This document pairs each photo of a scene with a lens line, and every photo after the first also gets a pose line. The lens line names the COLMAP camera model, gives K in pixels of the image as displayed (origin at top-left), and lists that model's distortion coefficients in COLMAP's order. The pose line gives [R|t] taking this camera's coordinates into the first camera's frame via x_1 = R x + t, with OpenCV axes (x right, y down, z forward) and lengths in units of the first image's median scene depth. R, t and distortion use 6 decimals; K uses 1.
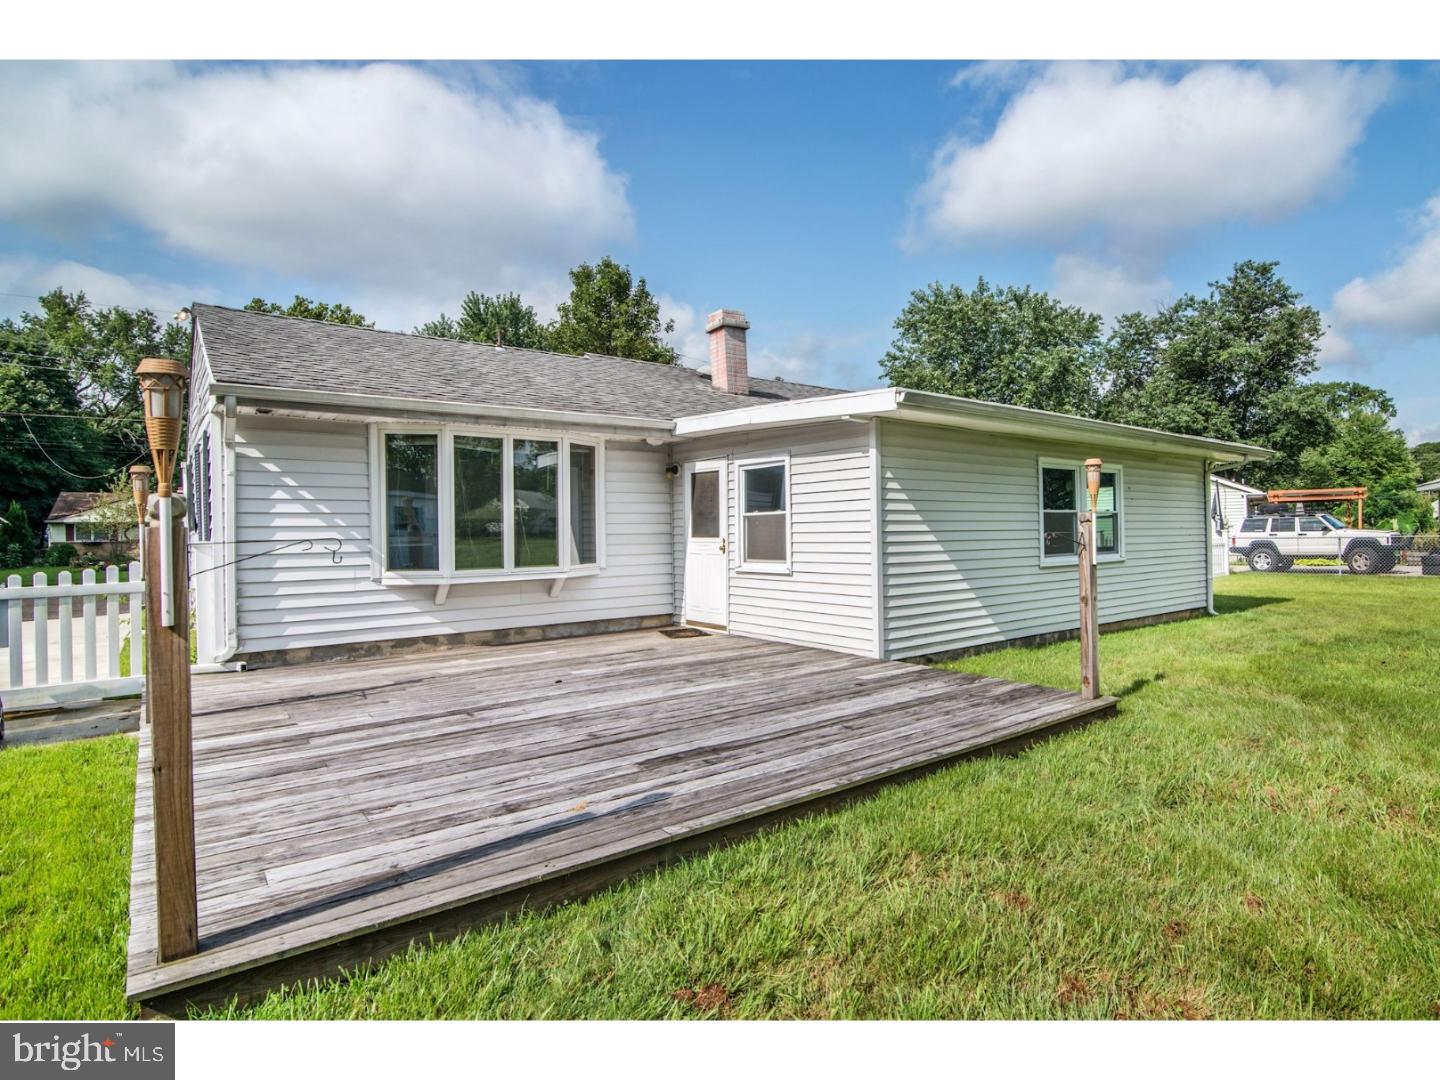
lens RADIAL K [[692.0, 0, 720.0], [0, 692.0, 540.0], [0, 0, 1]] dist [-0.011008, -0.000072]
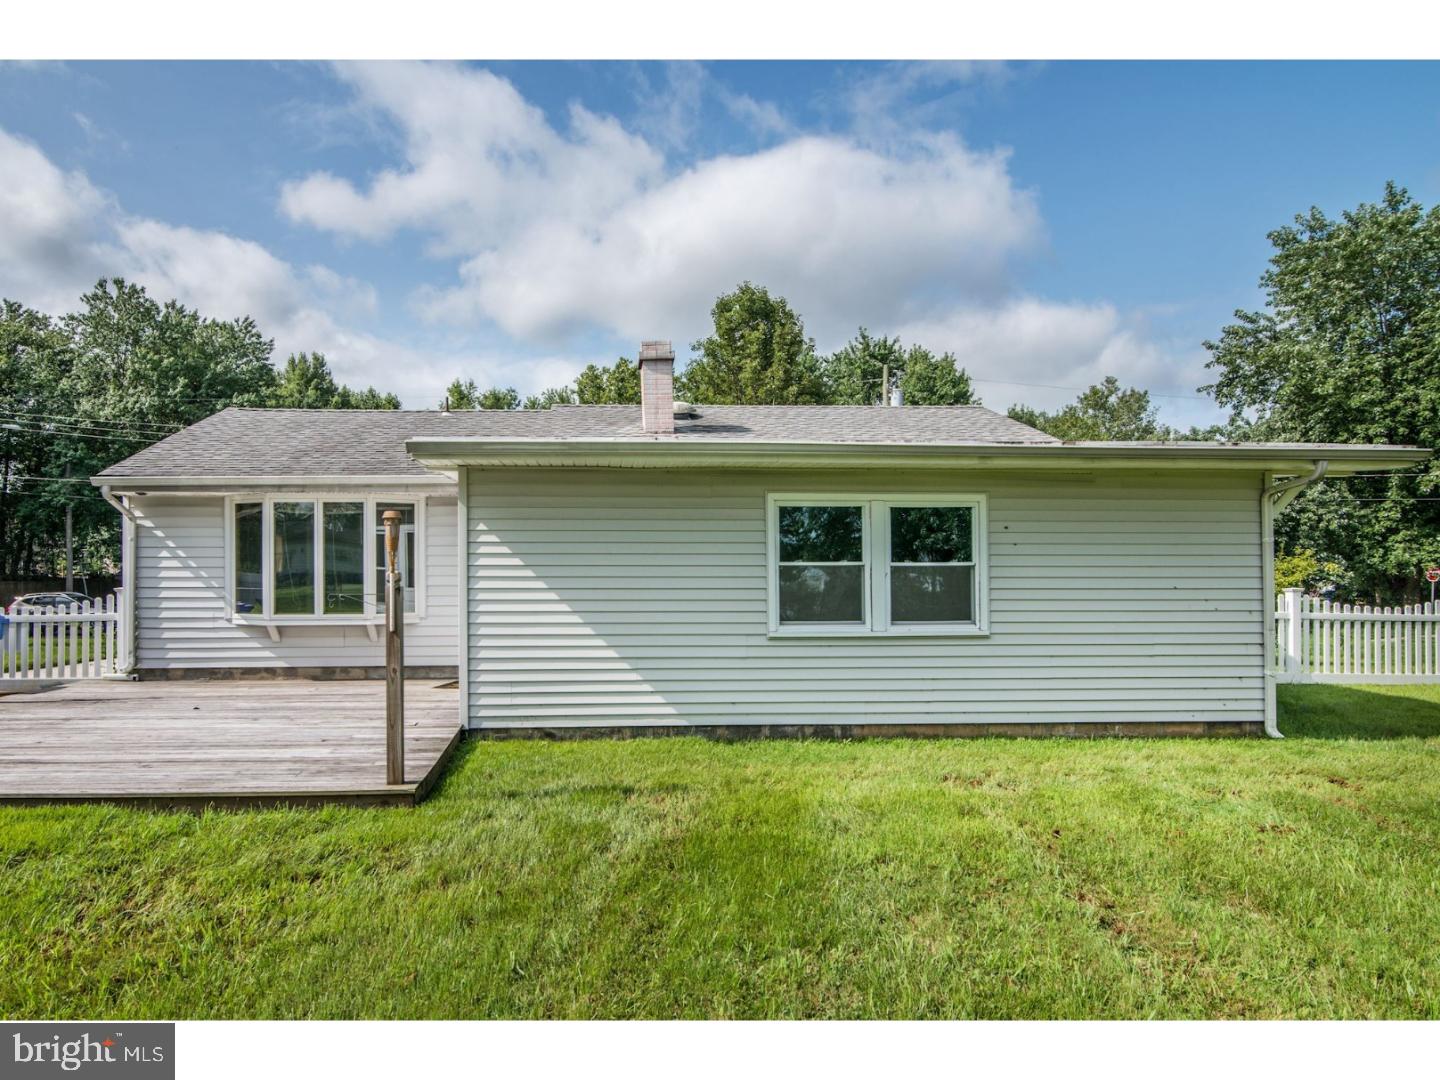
lens RADIAL K [[784.1, 0, 720.5], [0, 784.1, 590.8], [0, 0, 1]] dist [-0.008569, 0.000717]
pose [[0.842078, 0.018616, -0.539034, 0.997179], [-0.015462, 0.999827, 0.010376, -0.023239], [0.539134, -0.000403, 0.842220, 0.267254]]
